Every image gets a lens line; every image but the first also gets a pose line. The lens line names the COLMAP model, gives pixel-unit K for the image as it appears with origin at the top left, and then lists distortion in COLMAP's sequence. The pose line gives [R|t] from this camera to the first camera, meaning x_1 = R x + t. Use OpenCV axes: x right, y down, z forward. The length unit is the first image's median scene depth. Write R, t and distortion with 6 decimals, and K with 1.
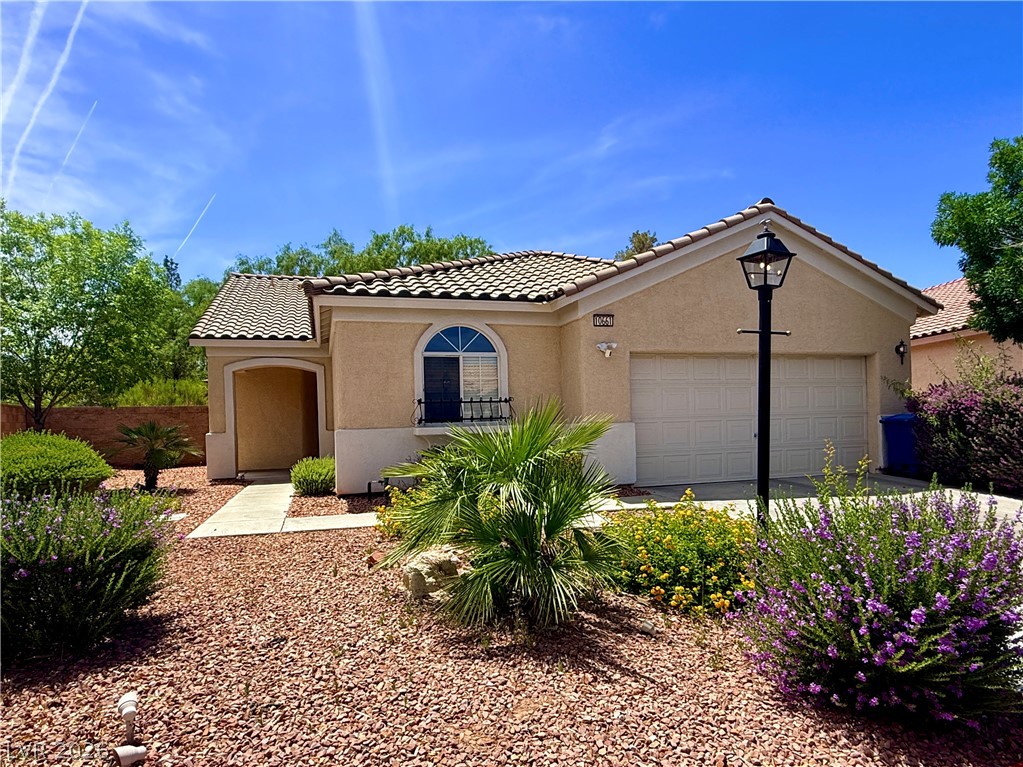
lens RADIAL K [[599.7, 0, 509.5], [0, 599.7, 385.6], [0, 0, 1]] dist [0.003383, -0.000776]
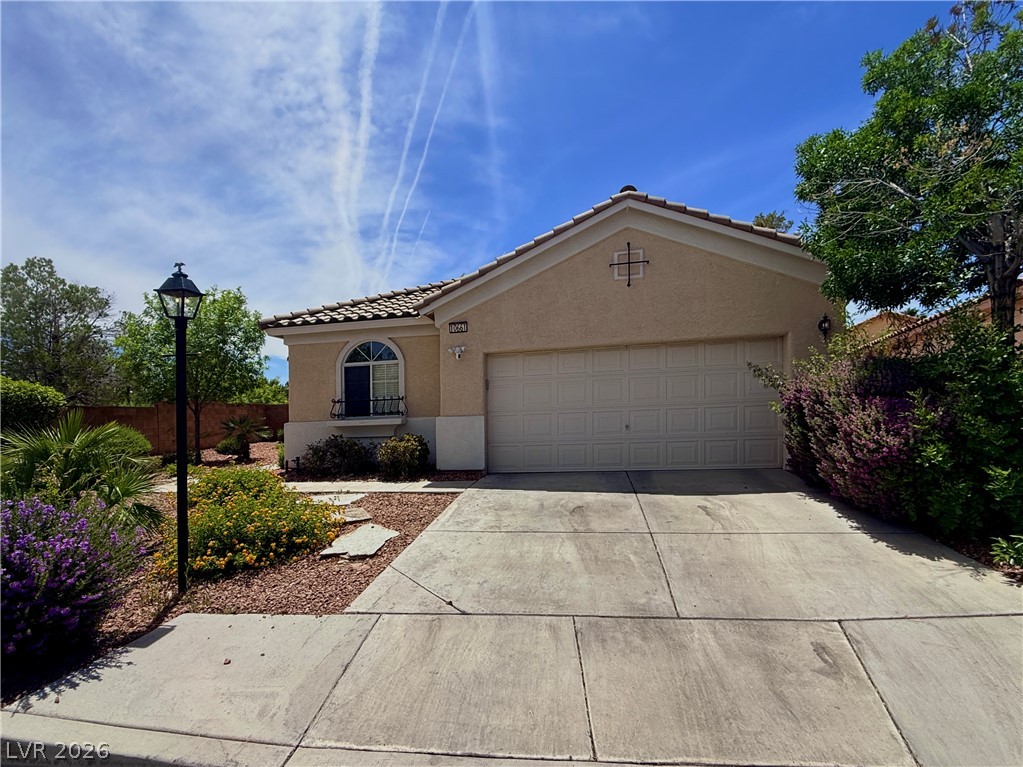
lens RADIAL K [[495.8, 0, 511.2], [0, 495.8, 384.5], [0, 0, 1]] dist [0.002242, 0.001284]
pose [[0.884605, -0.033956, -0.465103, 0.636753], [0.045088, 0.998901, 0.012829, -0.006512], [0.464156, -0.032320, 0.885164, 0.185497]]
